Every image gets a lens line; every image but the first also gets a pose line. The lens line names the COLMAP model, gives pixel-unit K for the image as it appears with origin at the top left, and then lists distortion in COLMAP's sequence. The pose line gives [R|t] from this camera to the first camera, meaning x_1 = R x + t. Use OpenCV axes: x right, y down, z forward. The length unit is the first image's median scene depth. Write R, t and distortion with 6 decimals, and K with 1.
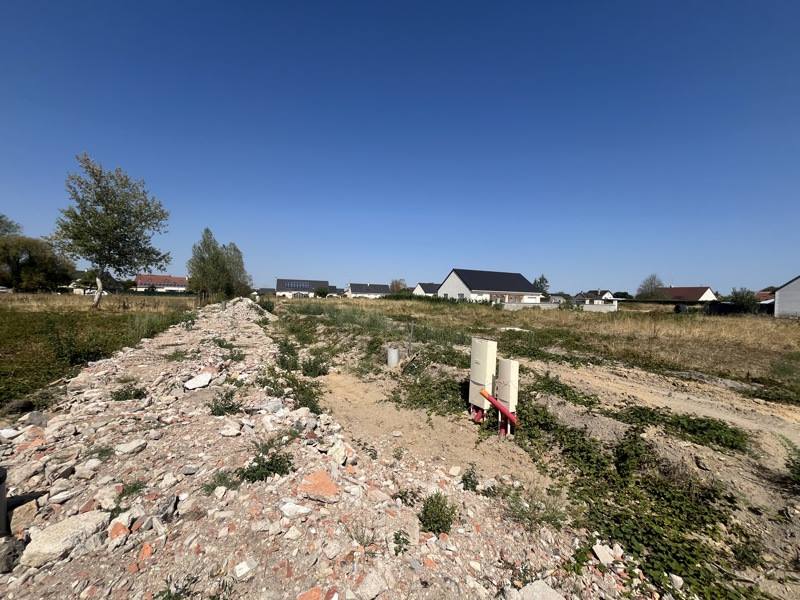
lens RADIAL K [[321.7, 0, 401.5], [0, 321.7, 298.7], [0, 0, 1]] dist [-0.001903, -0.000011]
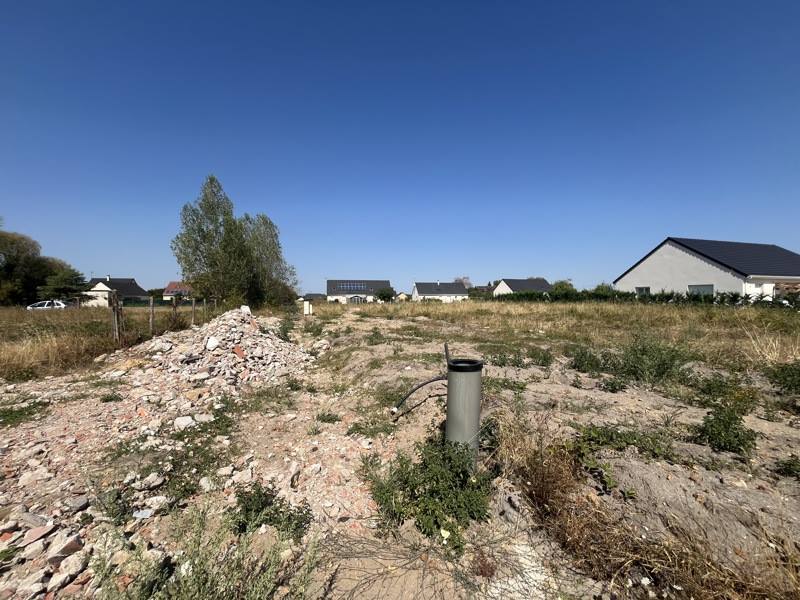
lens RADIAL K [[321.7, 0, 399.9], [0, 321.7, 297.7], [0, 0, 1]] dist [-0.001903, -0.000011]
pose [[0.990970, -0.032153, -0.130169, -0.139324], [0.030756, 0.999446, -0.012728, -0.002591], [0.130506, 0.008610, 0.991410, 0.307619]]
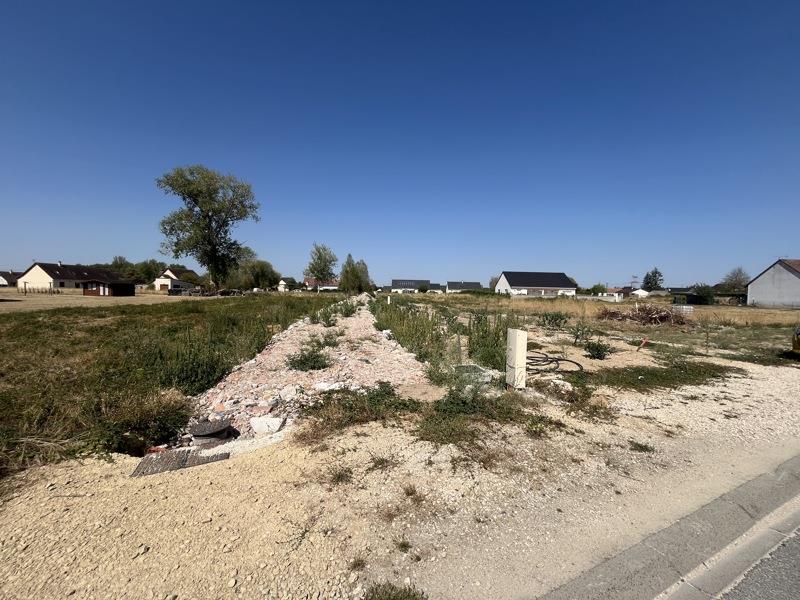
lens RADIAL K [[321.7, 0, 399.0], [0, 321.7, 296.7], [0, 0, 1]] dist [-0.001903, -0.000011]
pose [[0.929643, -0.002141, -0.368454, 0.179814], [0.004114, 0.999981, 0.004570, 0.006129], [0.368438, -0.005765, 0.929635, -0.324363]]
